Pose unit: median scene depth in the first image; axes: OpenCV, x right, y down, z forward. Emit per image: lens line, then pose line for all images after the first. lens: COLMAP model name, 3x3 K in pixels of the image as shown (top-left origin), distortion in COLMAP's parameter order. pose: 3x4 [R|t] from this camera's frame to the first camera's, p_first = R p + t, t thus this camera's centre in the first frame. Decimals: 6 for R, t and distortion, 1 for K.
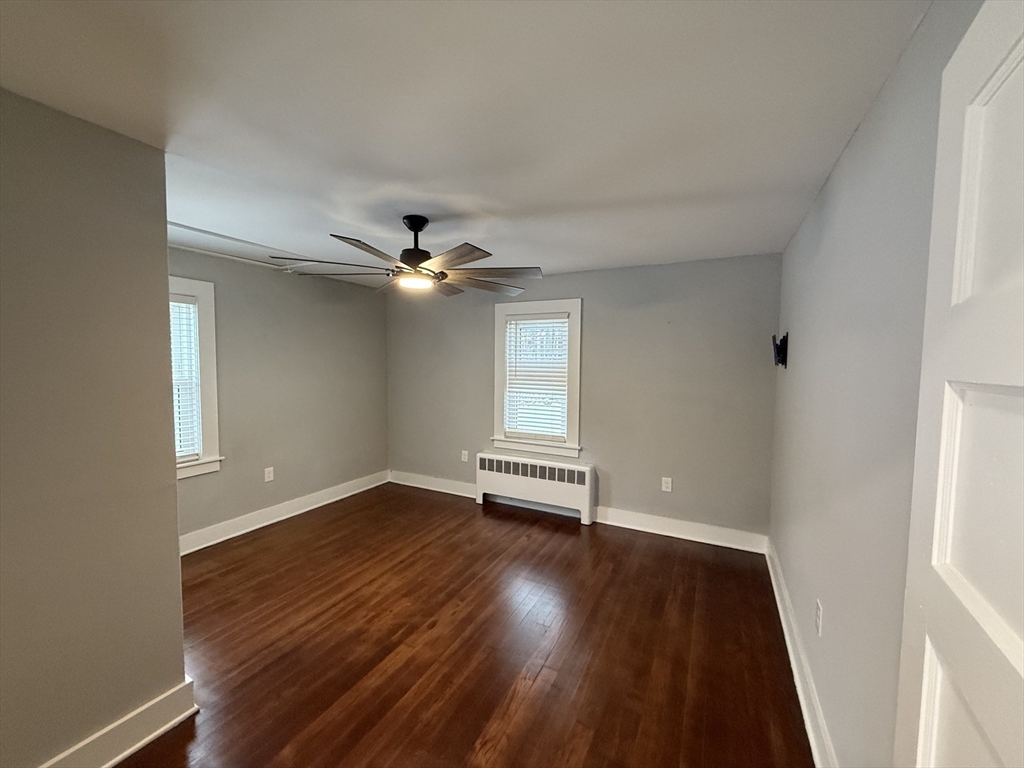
lens RADIAL K [[403.4, 0, 512.0], [0, 403.4, 384.0], [0, 0, 1]] dist [0.002592, -0.000070]
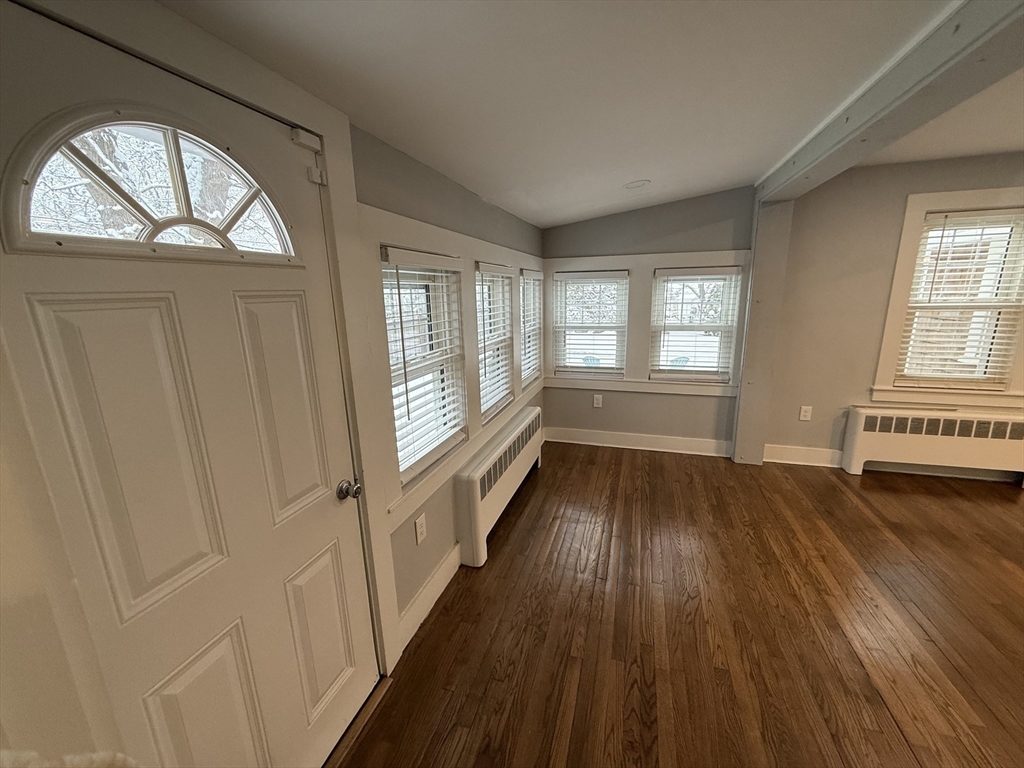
lens RADIAL K [[403.4, 0, 512.0], [0, 403.4, 384.0], [0, 0, 1]] dist [0.002592, -0.000070]
pose [[0.985336, -0.075389, 0.153066, -0.820164], [0.047147, 0.982464, 0.180391, -0.037451], [-0.163982, -0.170529, 0.971612, 0.399043]]
